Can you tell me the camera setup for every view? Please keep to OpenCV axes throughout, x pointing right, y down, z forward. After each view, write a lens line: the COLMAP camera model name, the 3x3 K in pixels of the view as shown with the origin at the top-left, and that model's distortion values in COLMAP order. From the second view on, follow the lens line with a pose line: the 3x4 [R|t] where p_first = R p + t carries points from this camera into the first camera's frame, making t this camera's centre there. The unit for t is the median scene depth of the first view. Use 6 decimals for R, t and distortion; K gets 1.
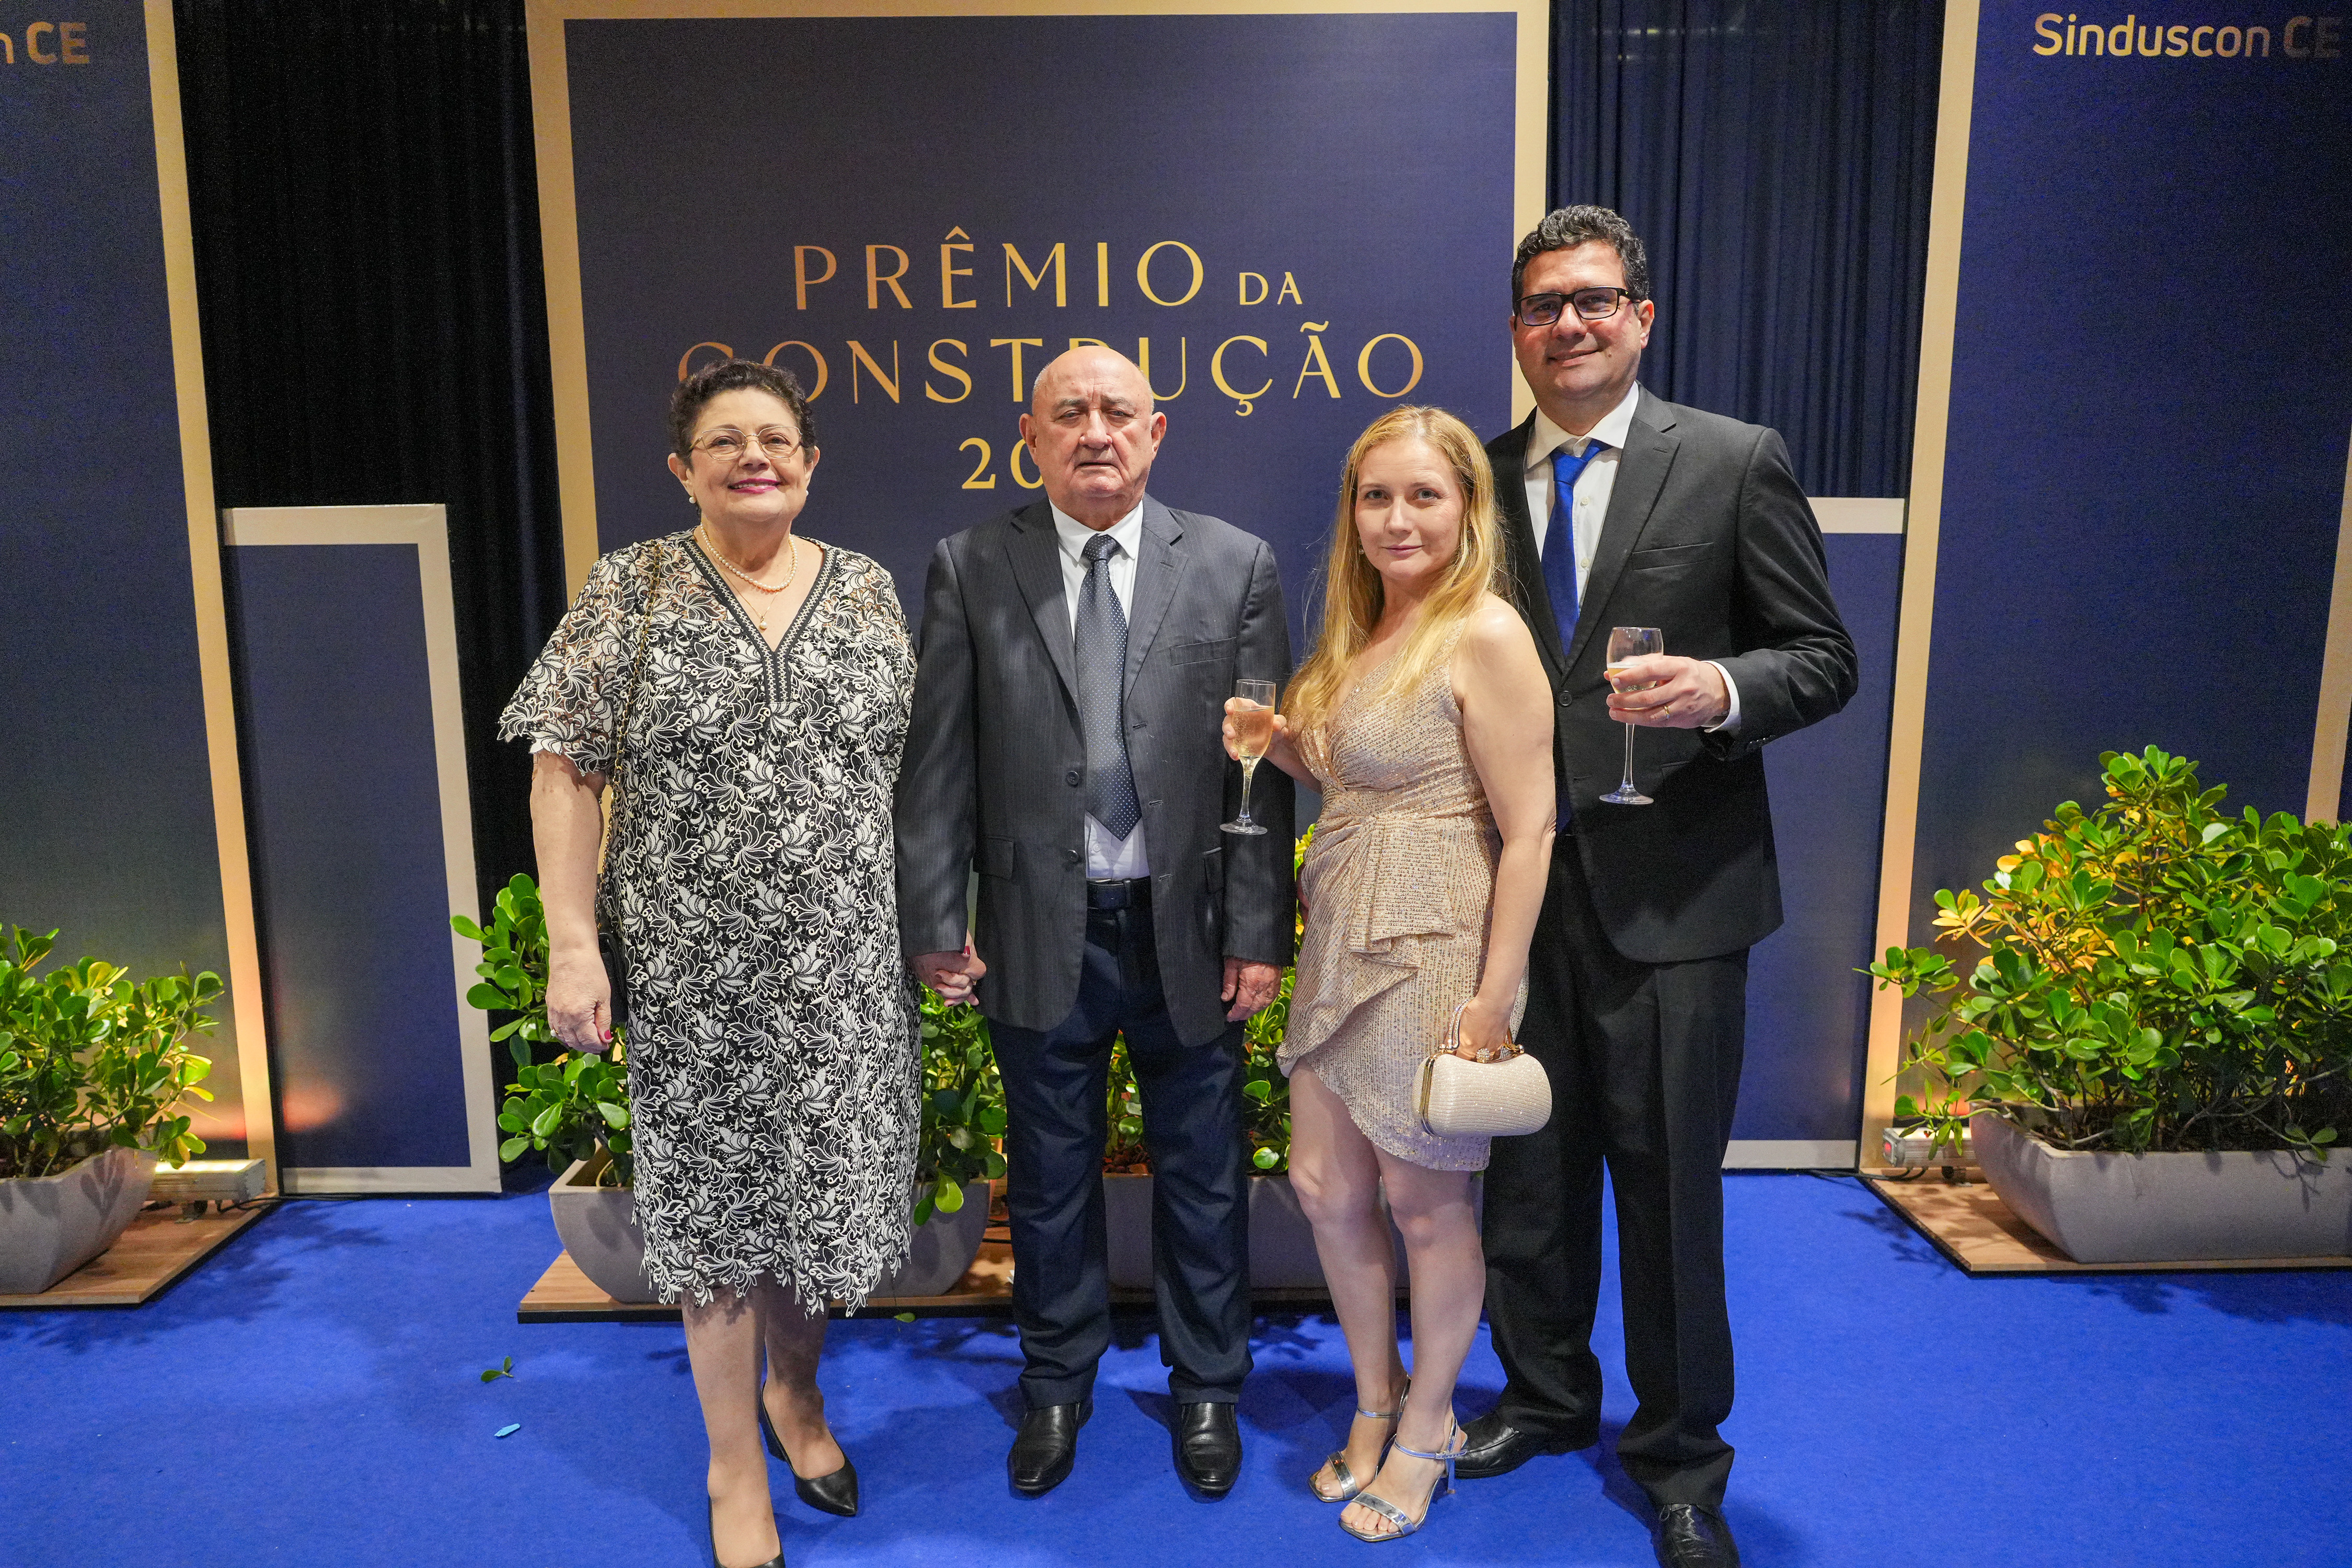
lens RADIAL K [[1552.1, 0, 1179.8], [0, 1552.1, 786.0], [0, 0, 1]] dist [-0.003093, -0.003371]
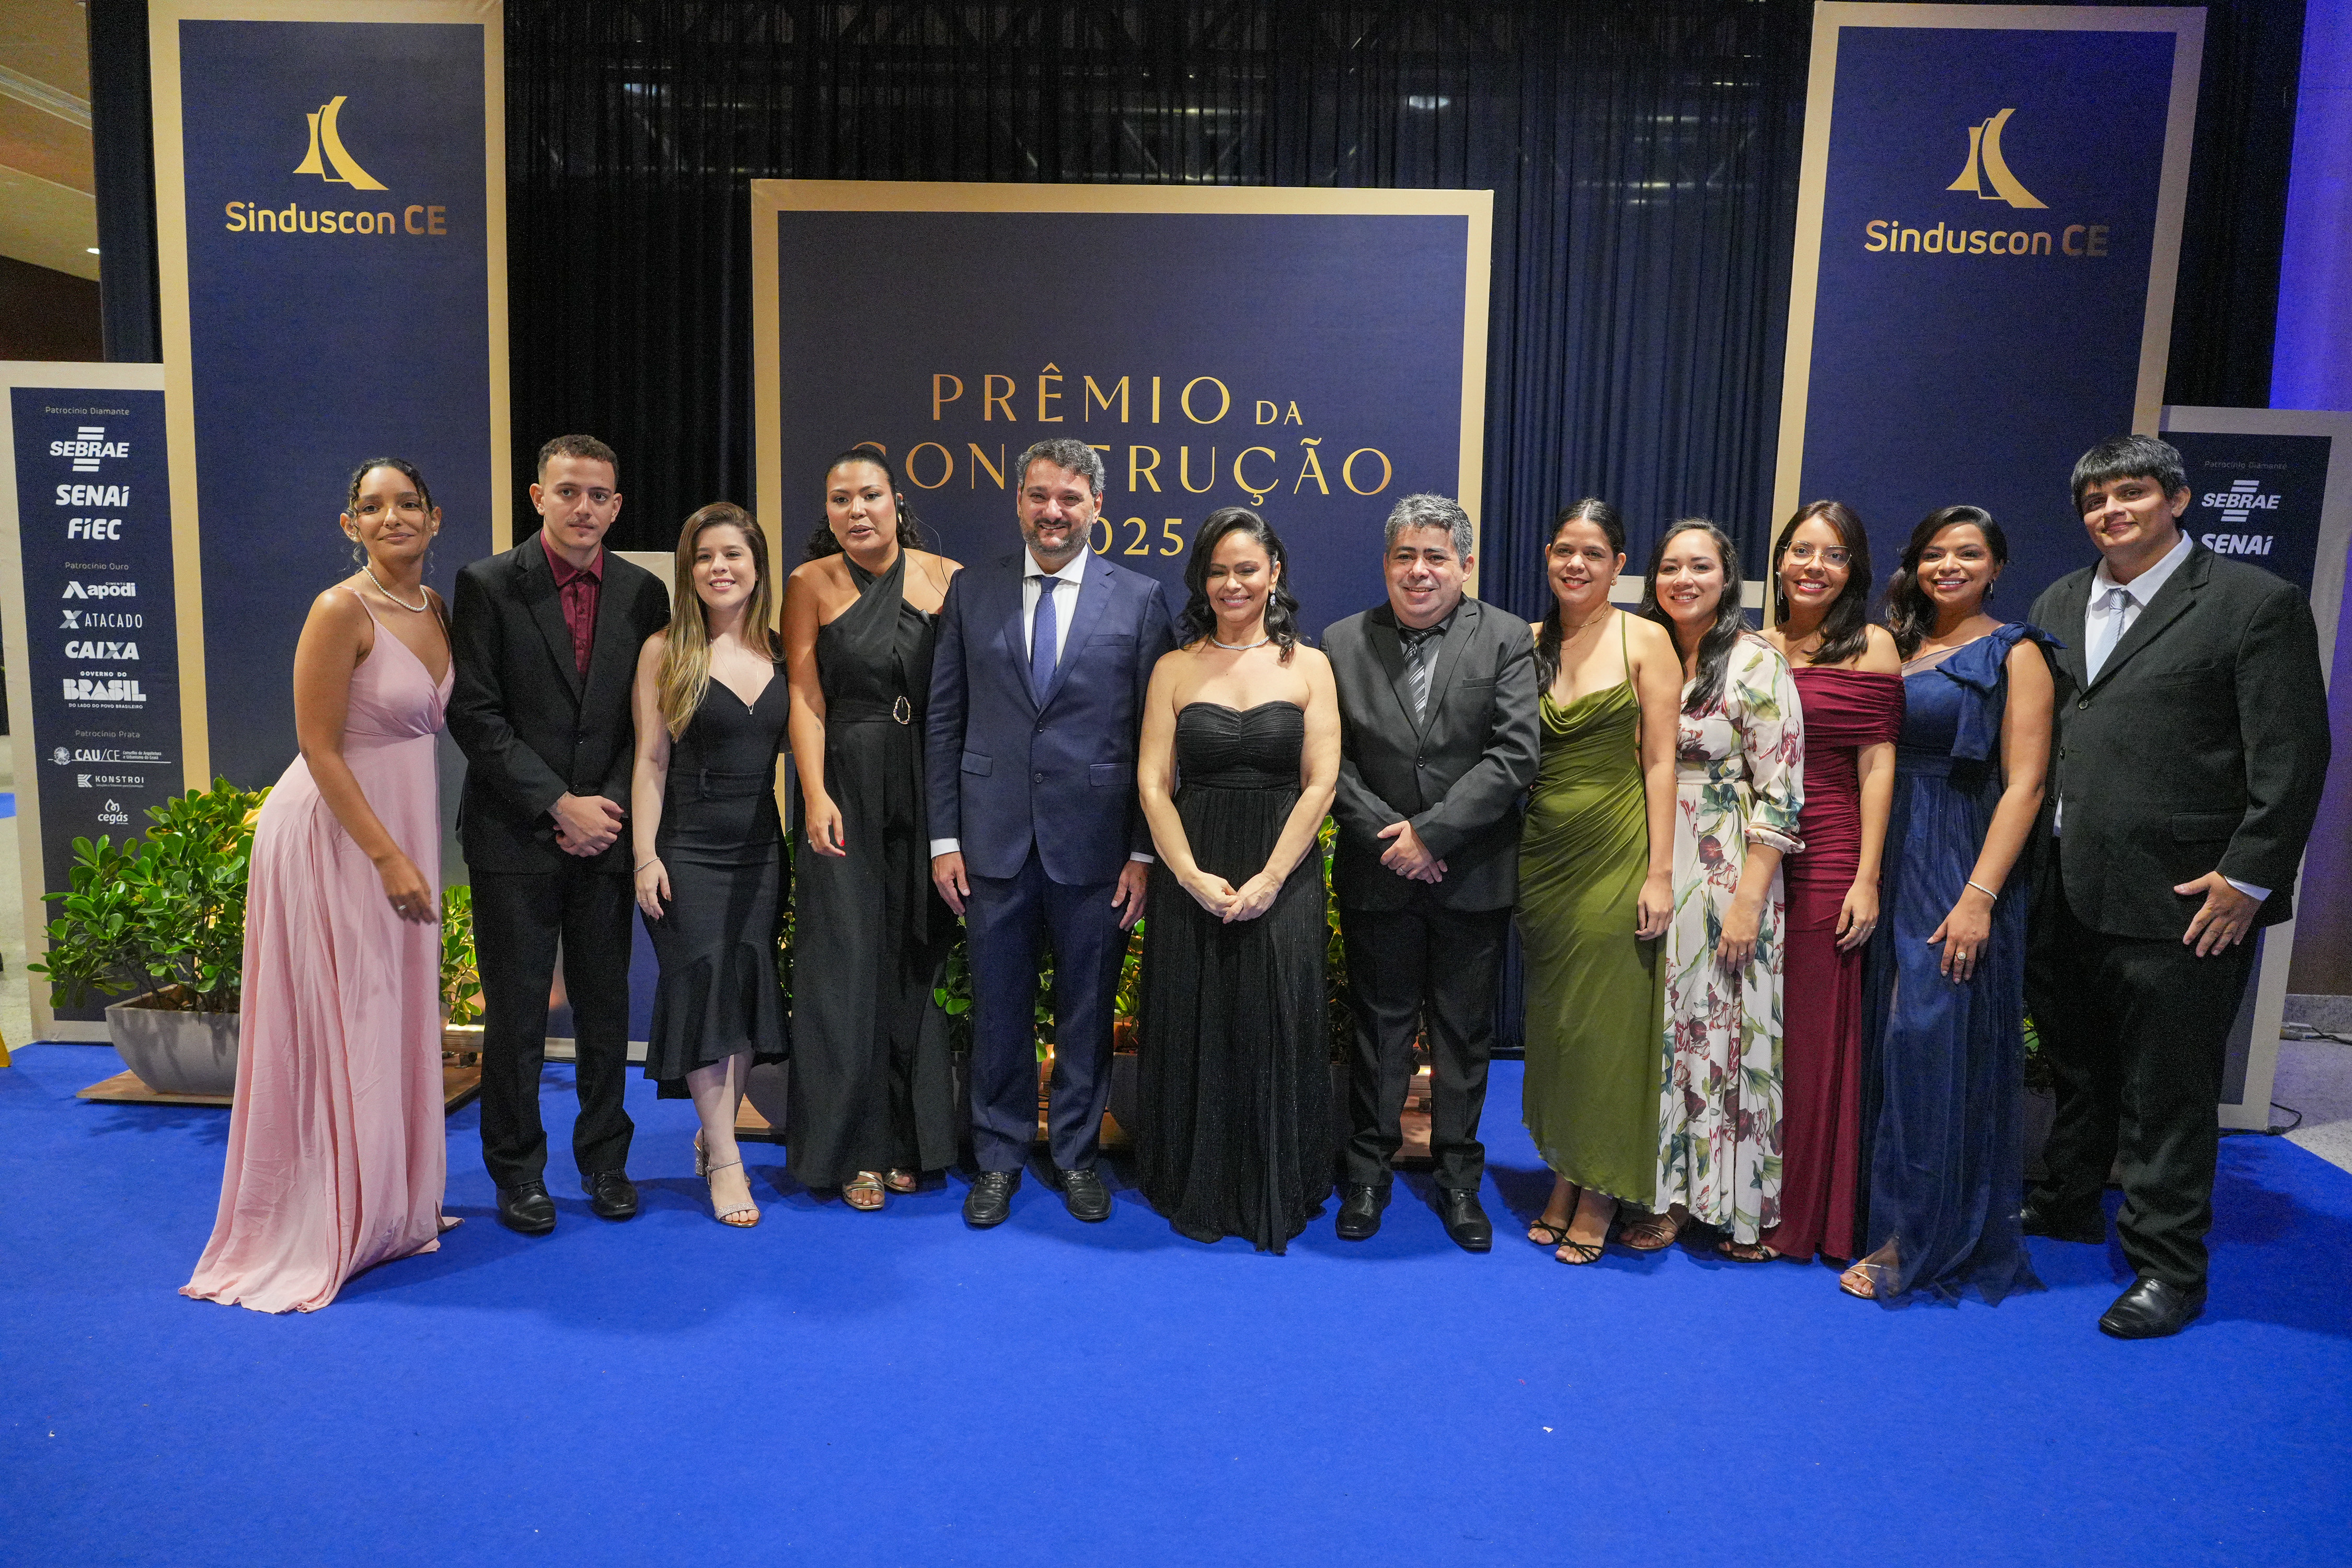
lens RADIAL K [[1554.5, 0, 1181.8], [0, 1554.5, 778.5], [0, 0, 1]] dist [-0.002581, -0.002752]
pose [[0.996842, 0.040437, -0.068349, 0.079493], [-0.042106, 0.998845, -0.023155, 0.032638], [0.067334, 0.025960, 0.997393, -0.349379]]
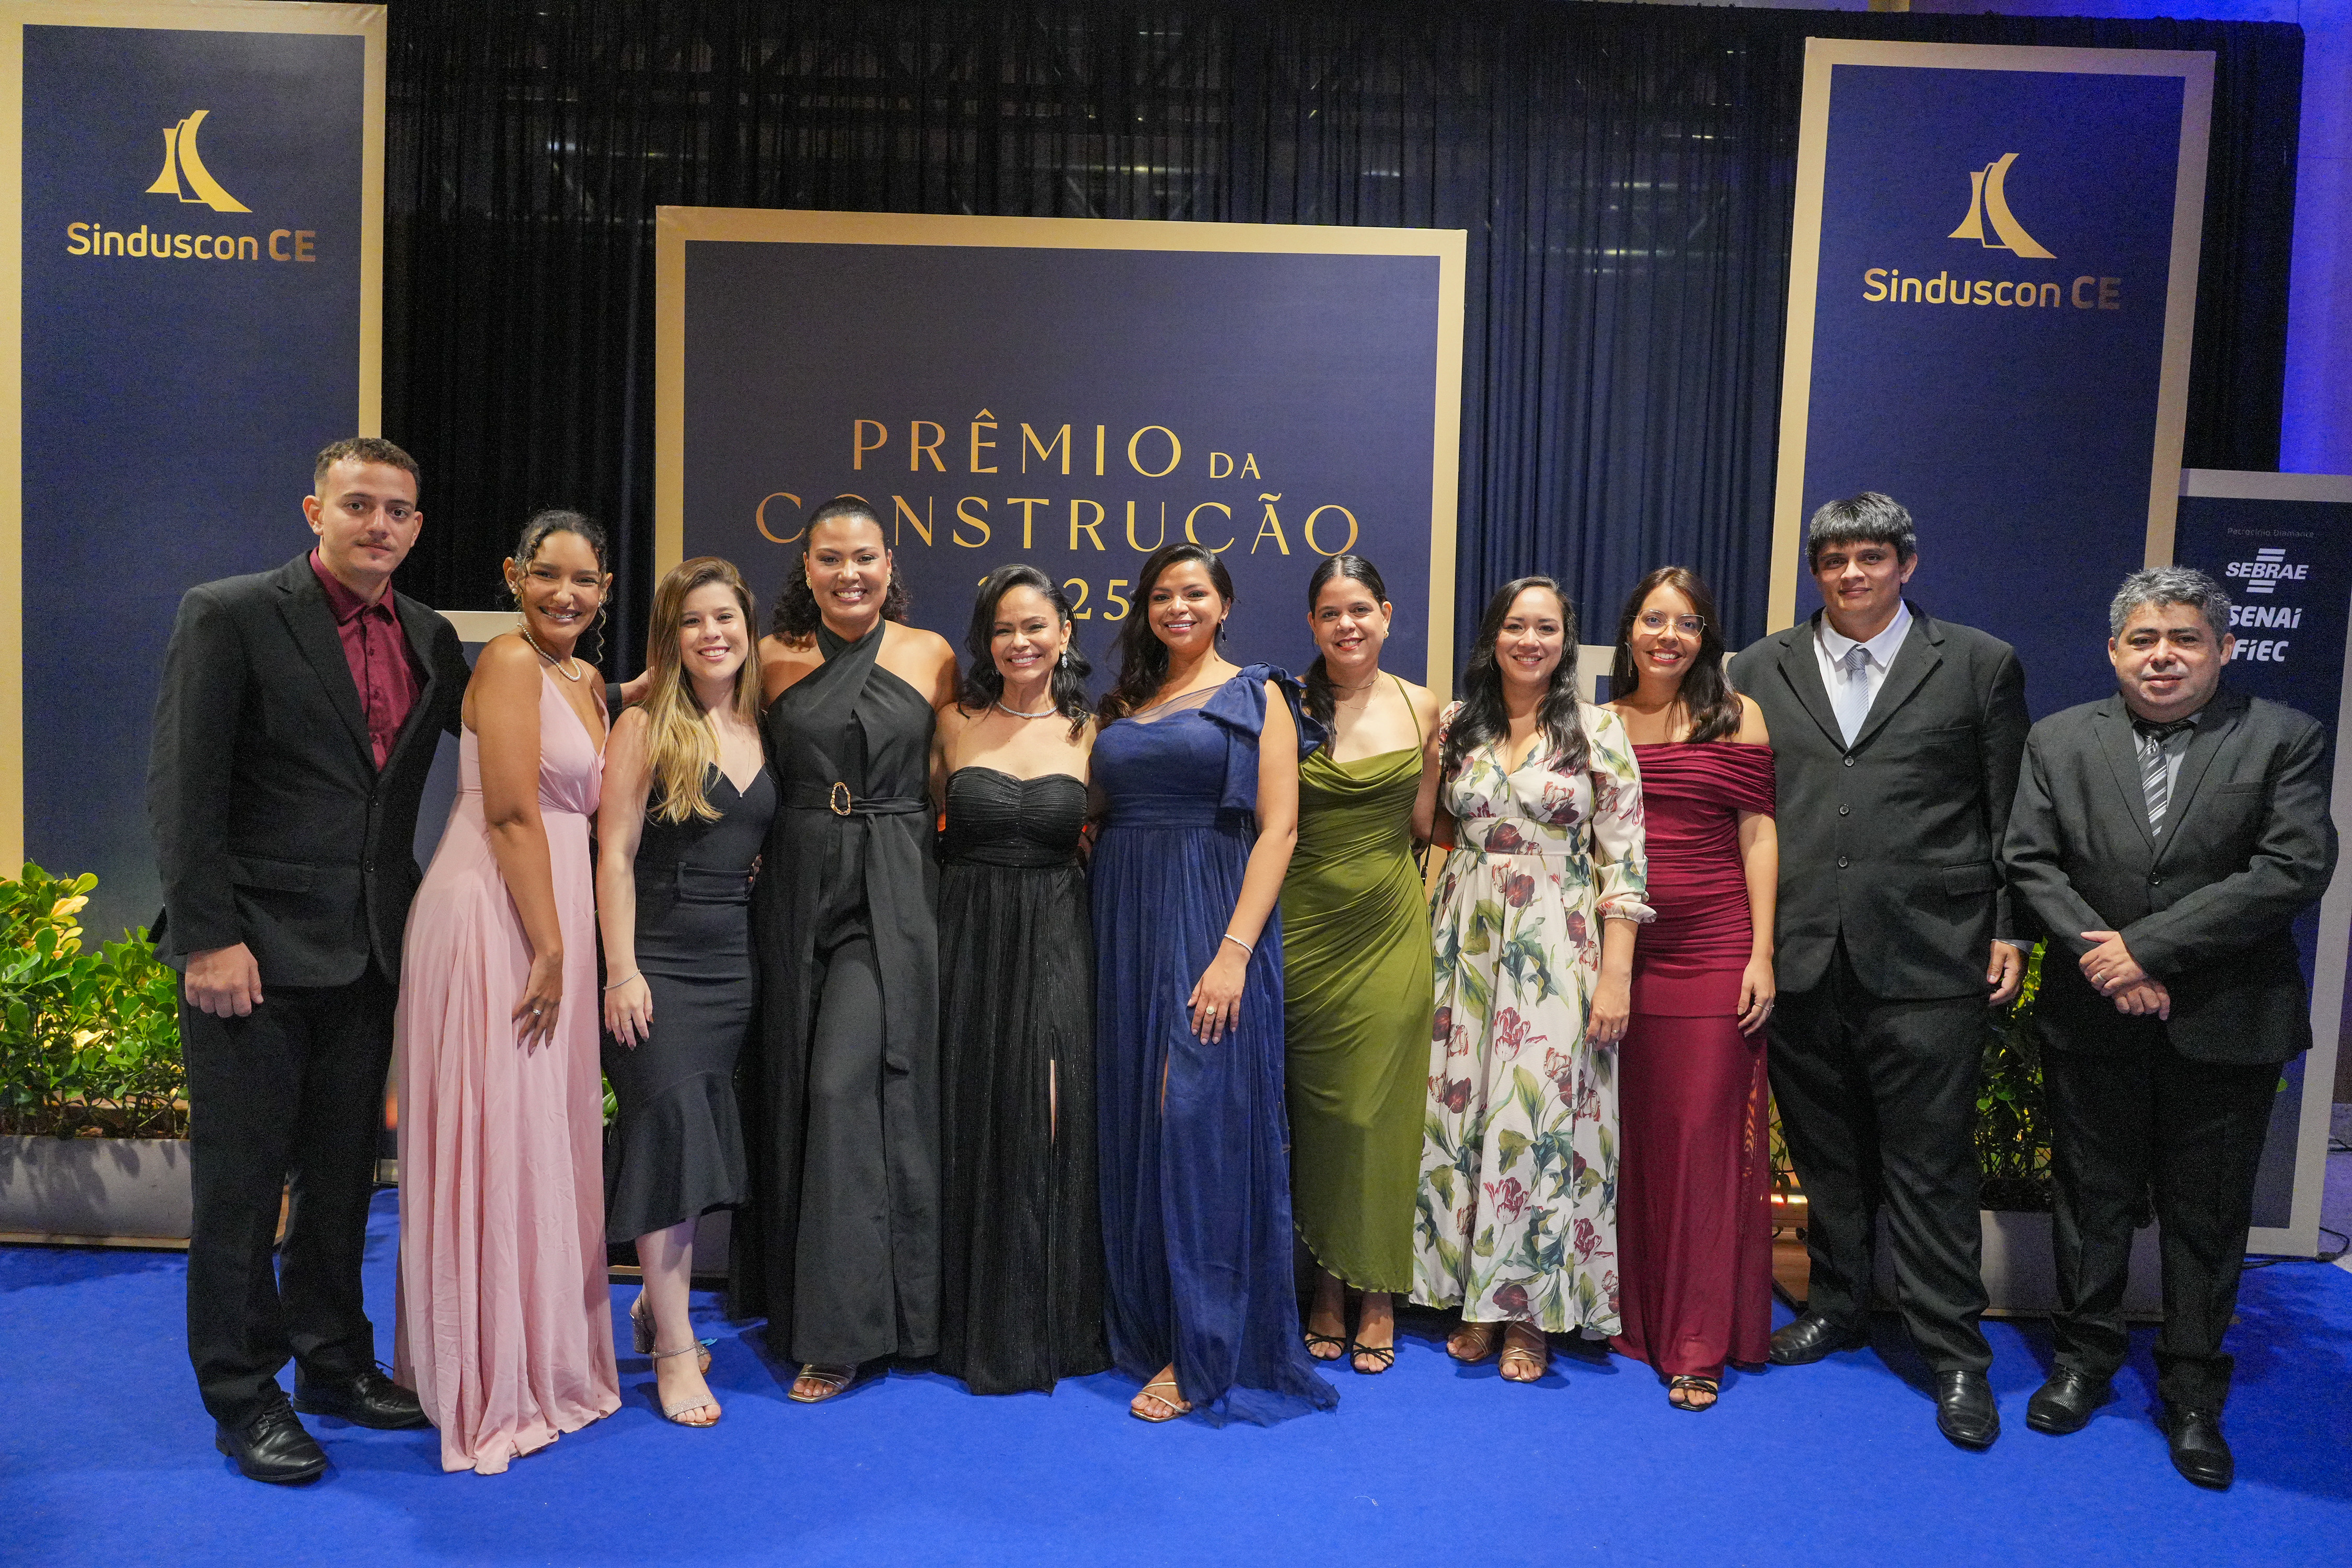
lens RADIAL K [[1552.1, 0, 1179.8], [0, 1552.1, 786.0], [0, 0, 1]] dist [-0.003093, -0.003371]
pose [[0.998554, 0.041008, -0.034765, 0.068016], [-0.043915, 0.995198, -0.087478, 0.042931], [0.031011, 0.088878, 0.995560, -0.208331]]
